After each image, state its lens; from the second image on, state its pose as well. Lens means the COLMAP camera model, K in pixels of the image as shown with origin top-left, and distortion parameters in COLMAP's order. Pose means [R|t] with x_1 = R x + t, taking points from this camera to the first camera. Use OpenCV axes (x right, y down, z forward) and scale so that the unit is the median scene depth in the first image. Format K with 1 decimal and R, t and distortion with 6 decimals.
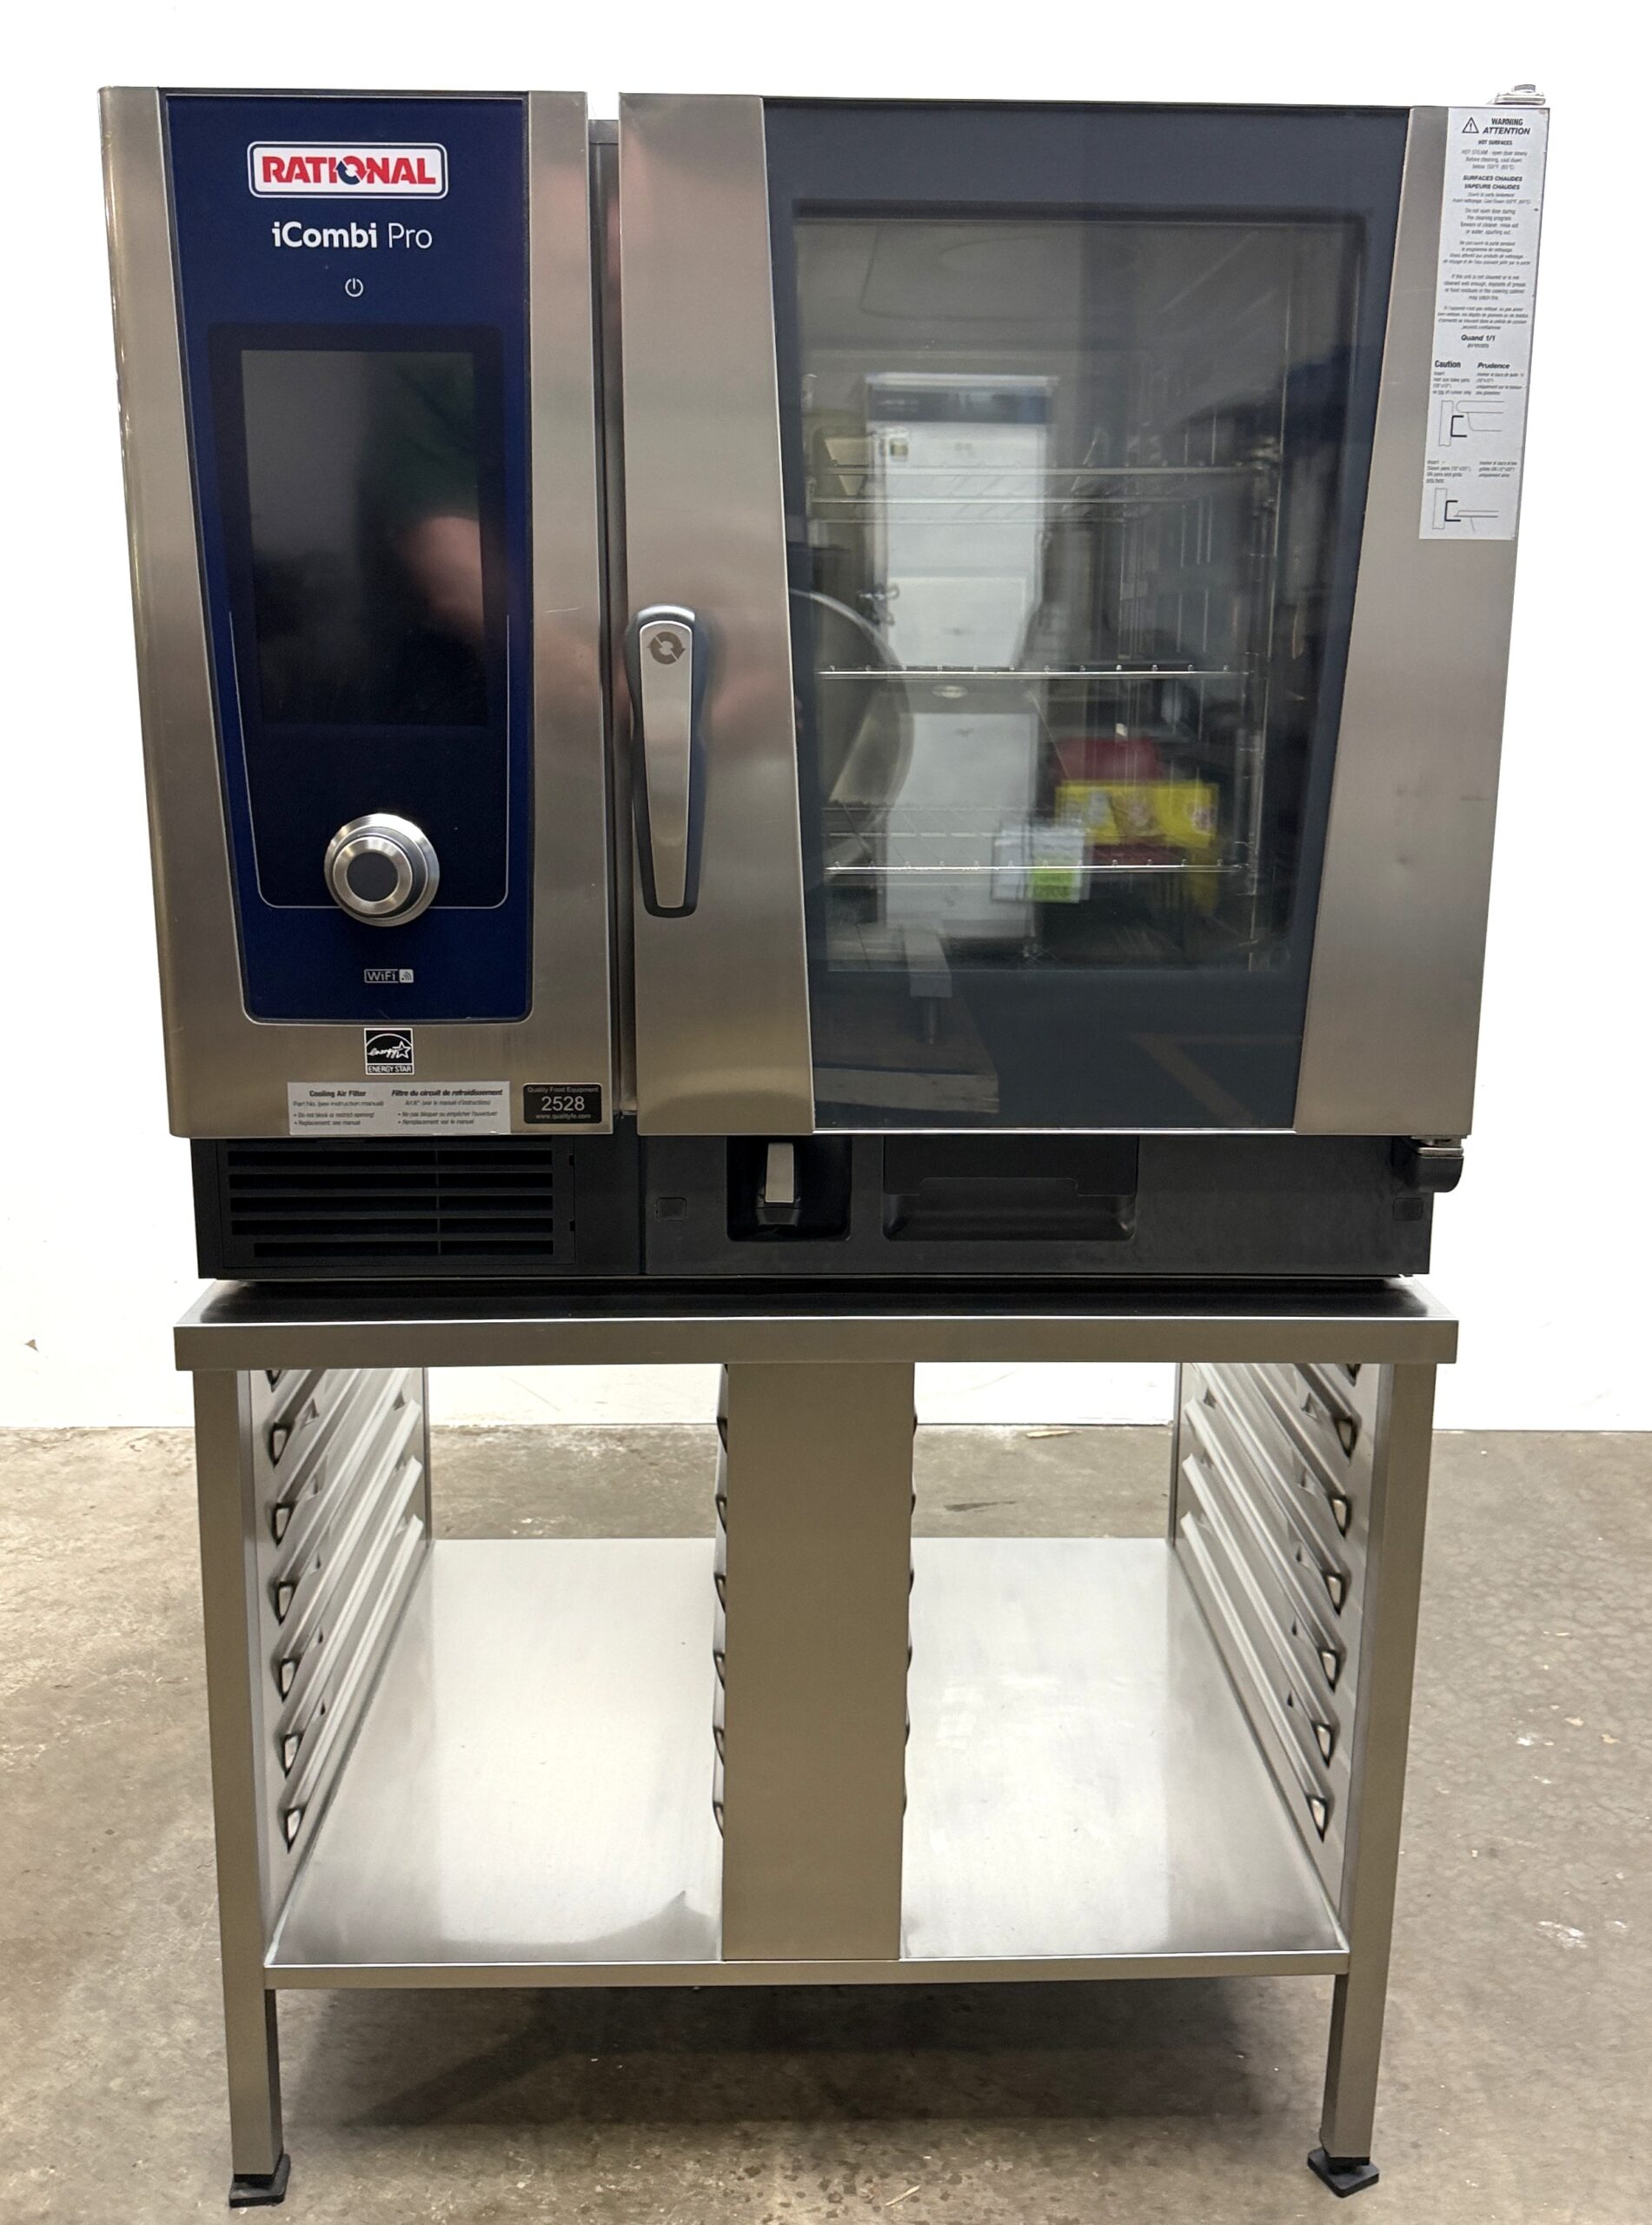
lens RADIAL K [[1923.9, 0, 832.2], [0, 1923.9, 1026.8], [0, 0, 1]] dist [0.003048, -0.012956]
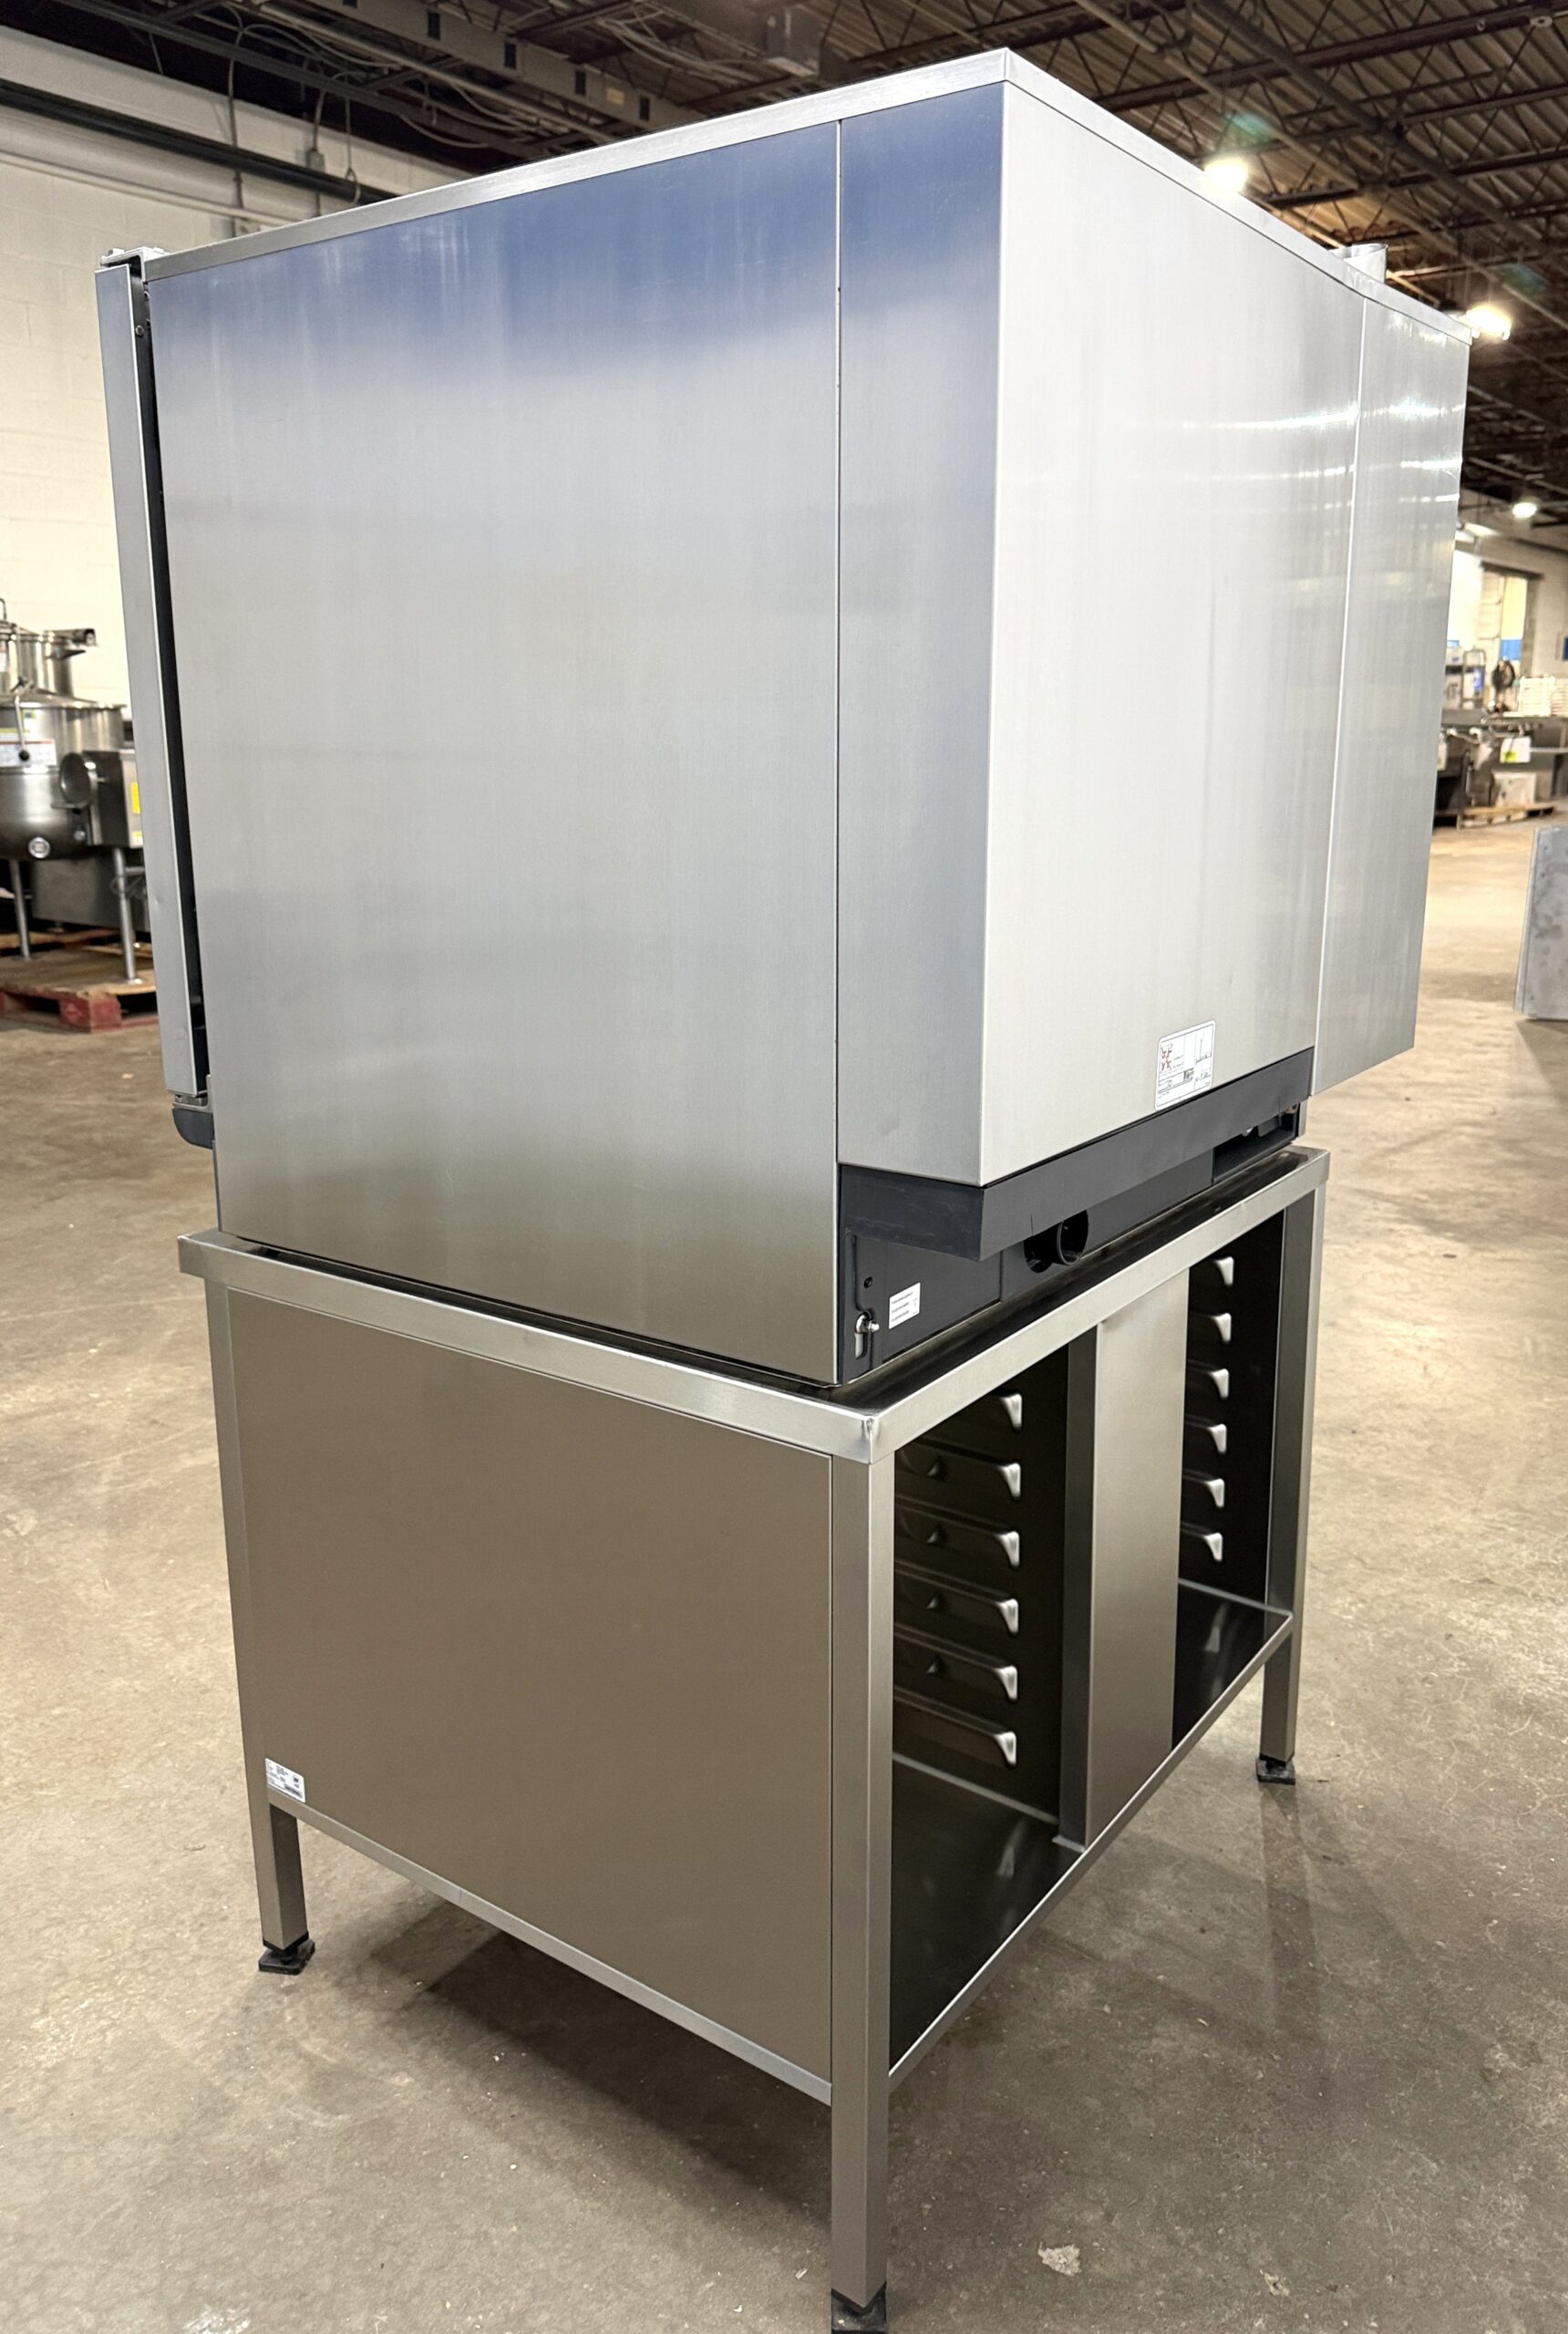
lens RADIAL K [[1748.1, 0, 786.0], [0, 1748.1, 1110.4], [0, 0, 1]] dist [-0.003528, -0.004434]
pose [[-0.606220, 0.167506, -0.777457, 0.841361], [-0.154403, 0.934178, 0.321668, -0.312318], [0.780165, 0.315043, -0.540454, 1.668962]]
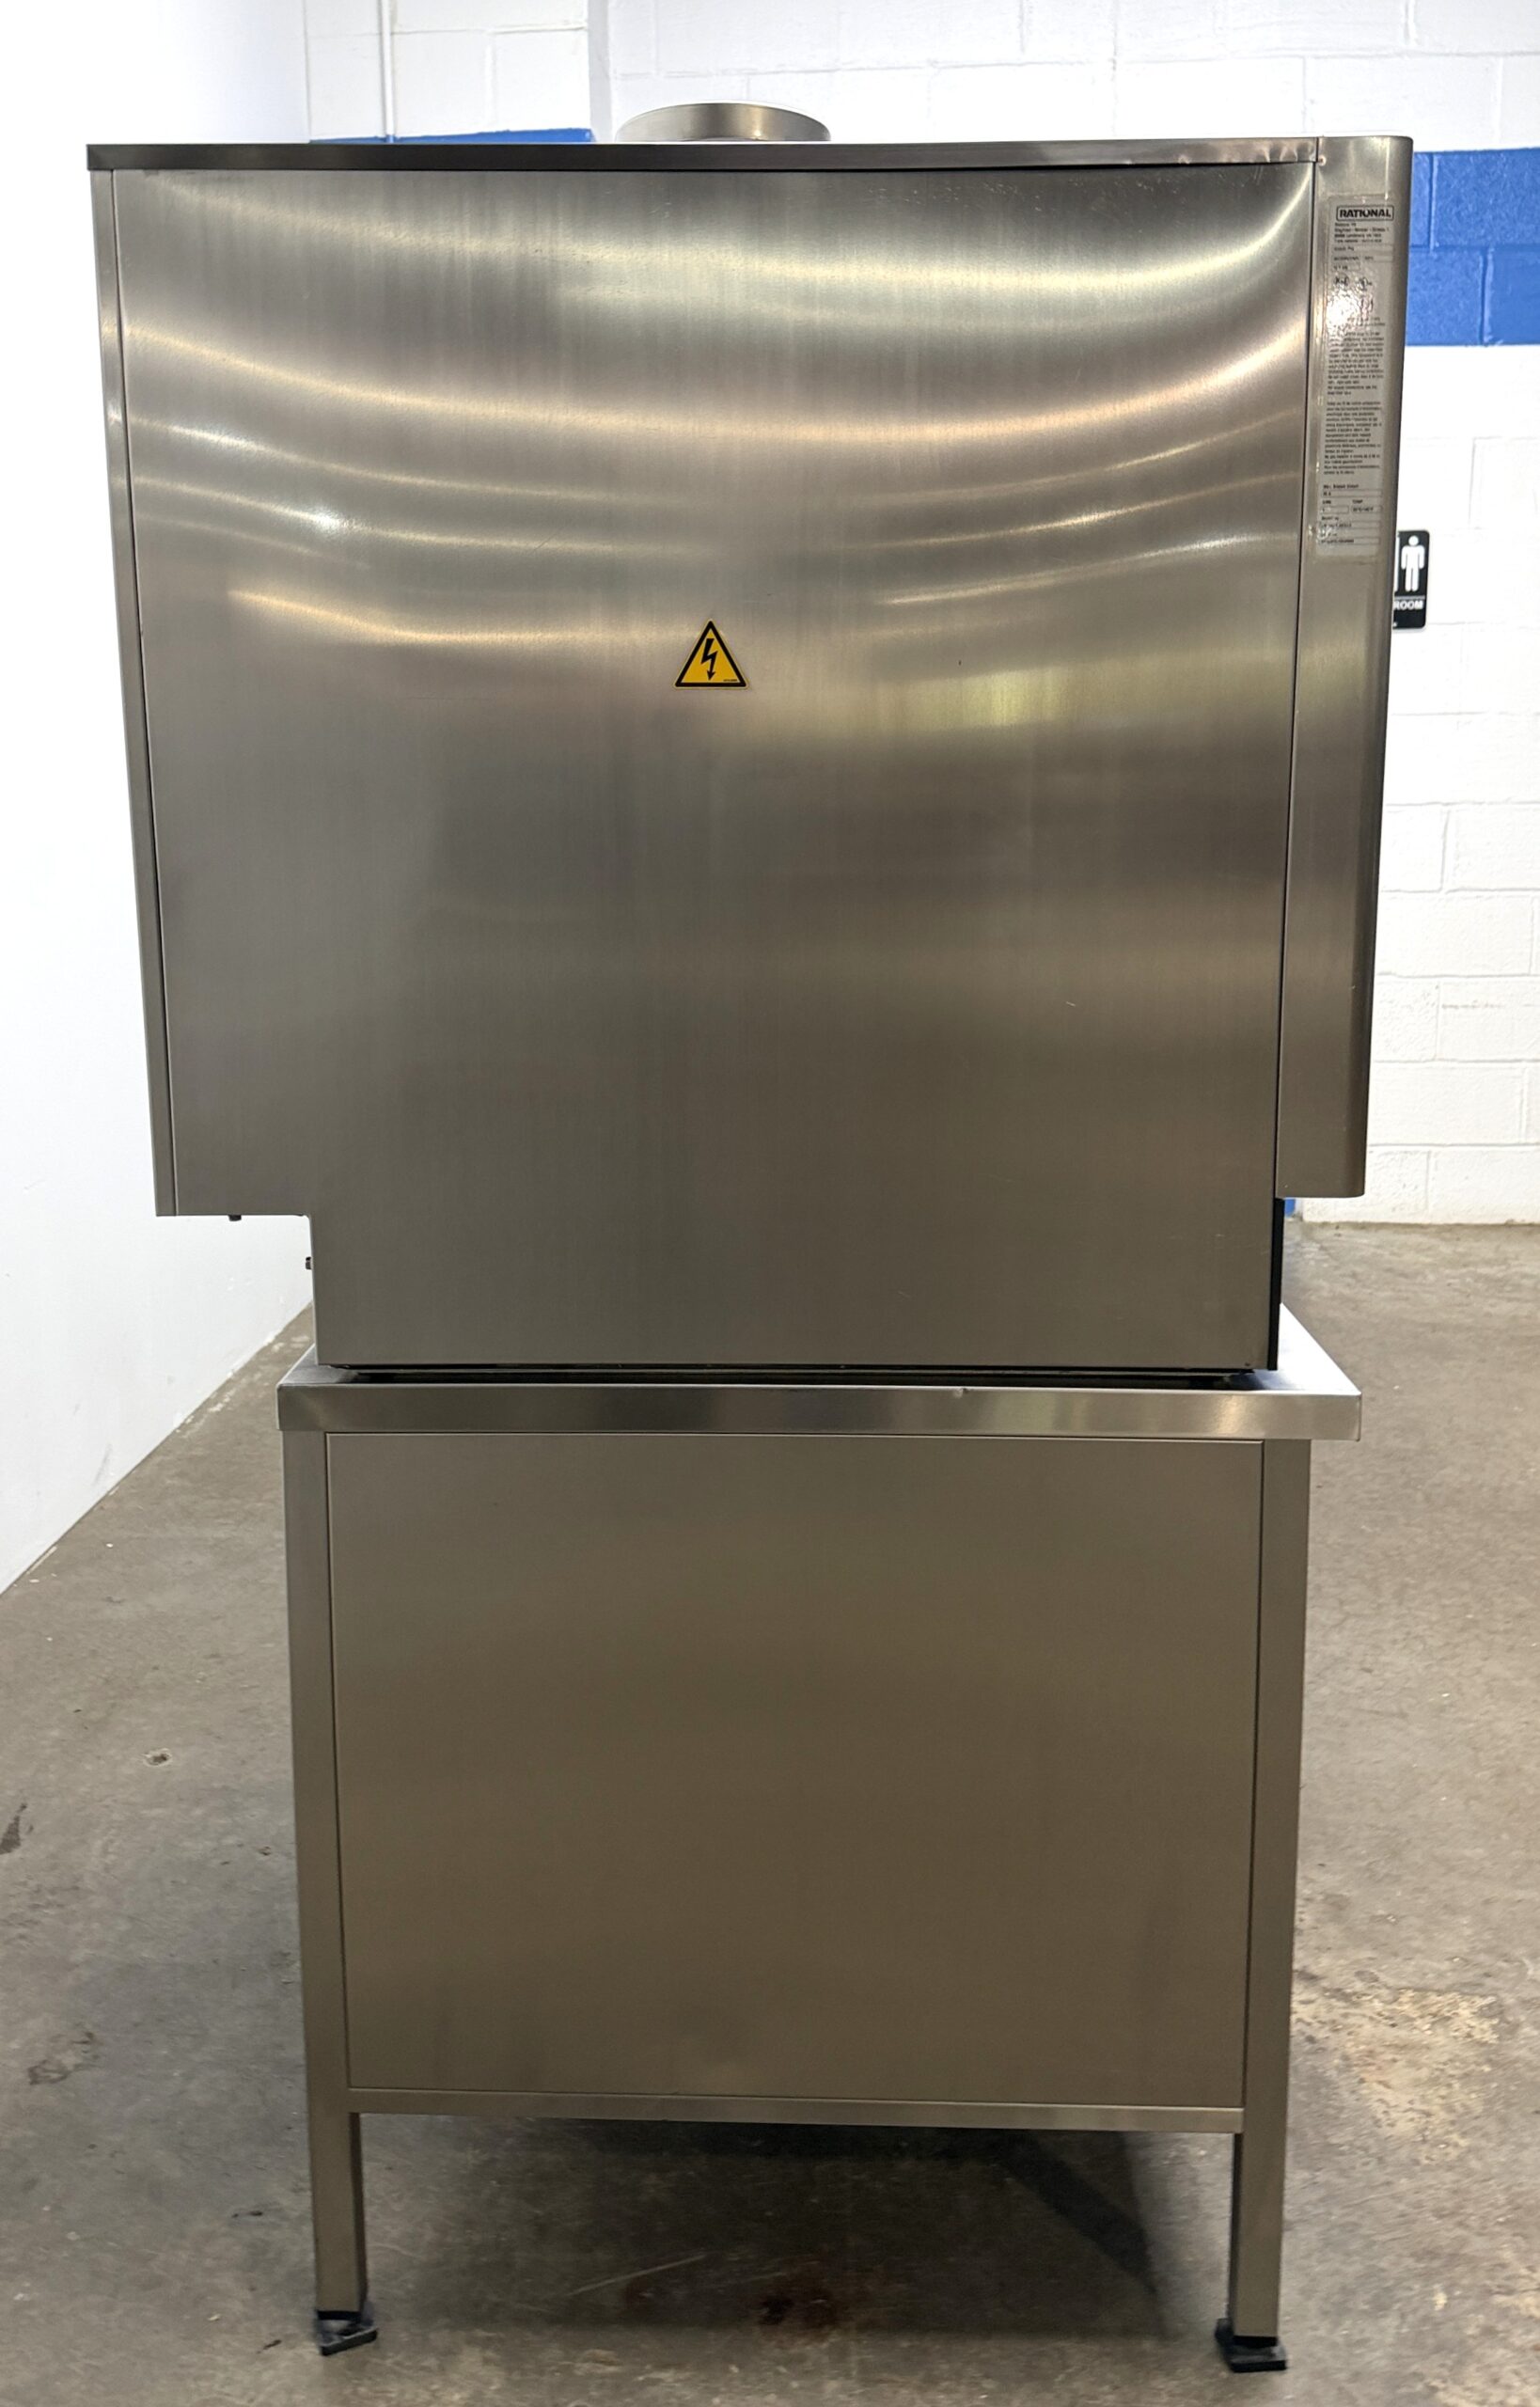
lens RADIAL K [[1953.5, 0, 771.9], [0, 1953.5, 1093.1], [0, 0, 1]] dist [-0.001405, -0.005571]
pose [[0.051624, -0.175192, 0.983180, -1.112234], [0.200177, 0.966328, 0.161679, -0.181905], [-0.978399, 0.188464, 0.084955, 1.013234]]
